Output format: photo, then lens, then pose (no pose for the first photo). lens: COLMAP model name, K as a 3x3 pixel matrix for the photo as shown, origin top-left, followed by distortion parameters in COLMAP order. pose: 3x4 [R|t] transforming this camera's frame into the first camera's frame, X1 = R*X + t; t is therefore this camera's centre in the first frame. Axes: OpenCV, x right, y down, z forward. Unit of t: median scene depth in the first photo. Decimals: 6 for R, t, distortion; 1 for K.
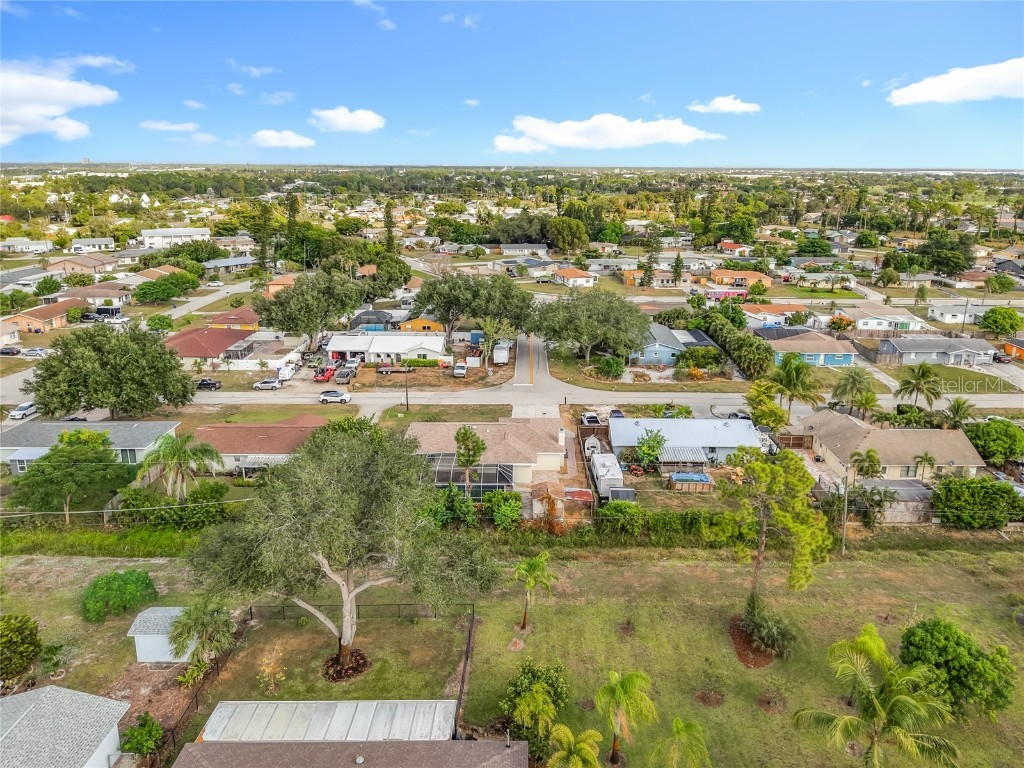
lens RADIAL K [[705.9, 0, 539.5], [0, 705.9, 326.8], [0, 0, 1]] dist [0.051058, -0.001336]
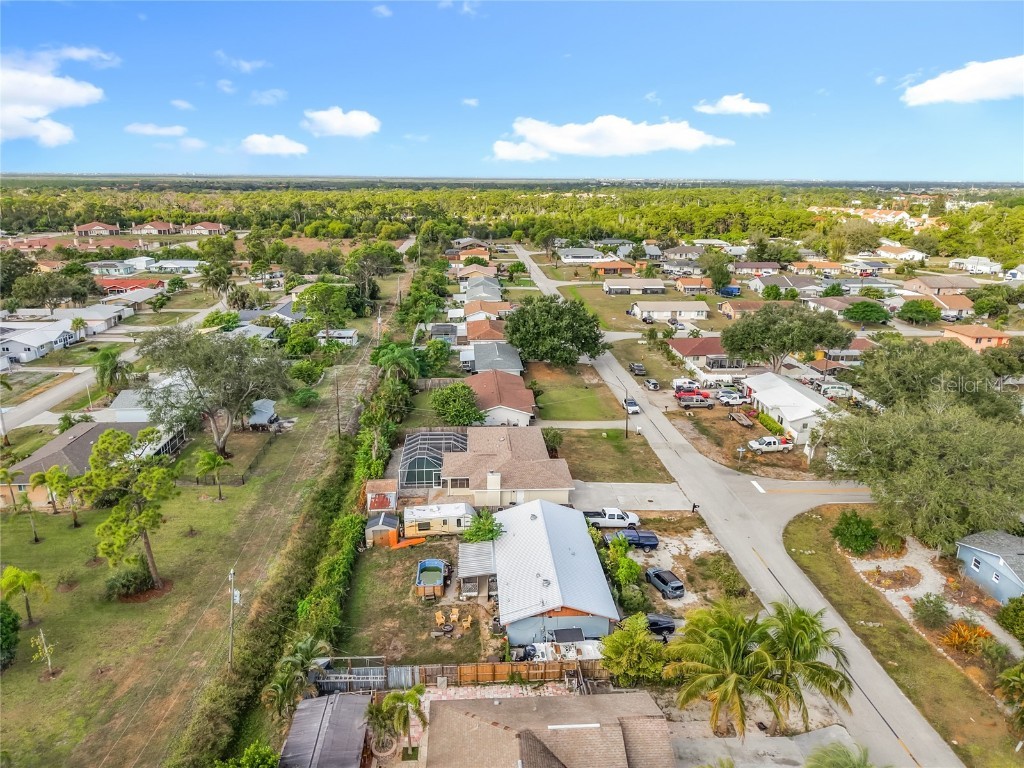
lens RADIAL K [[695.0, 0, 508.6], [0, 695.0, 384.5], [0, 0, 1]] dist [0.049270, -0.058764]
pose [[0.053566, 0.280741, -0.958288, 0.675551], [-0.231882, 0.936929, 0.261522, -0.157086], [0.971268, 0.208201, 0.115287, 0.705943]]
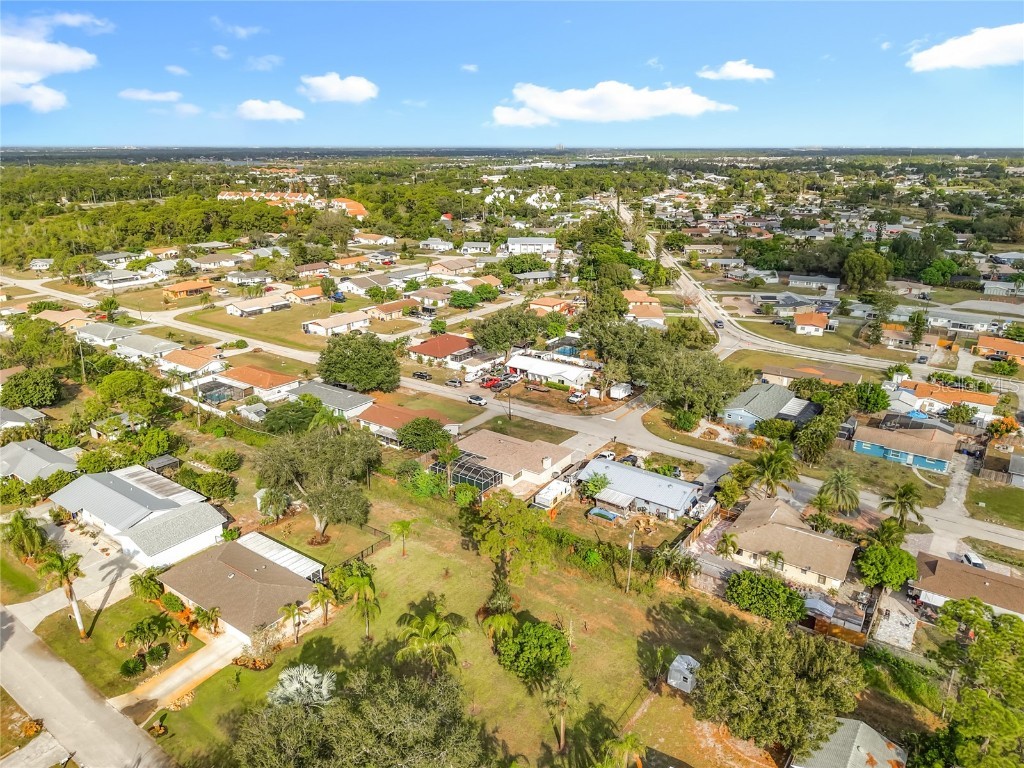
lens RADIAL K [[703.3, 0, 510.1], [0, 703.3, 378.6], [0, 0, 1]] dist [0.093485, -0.180980]
pose [[0.808702, 0.180142, -0.559955, 0.575261], [-0.127717, 0.983016, 0.131790, -0.146209], [0.574185, -0.035063, 0.817974, -0.145499]]
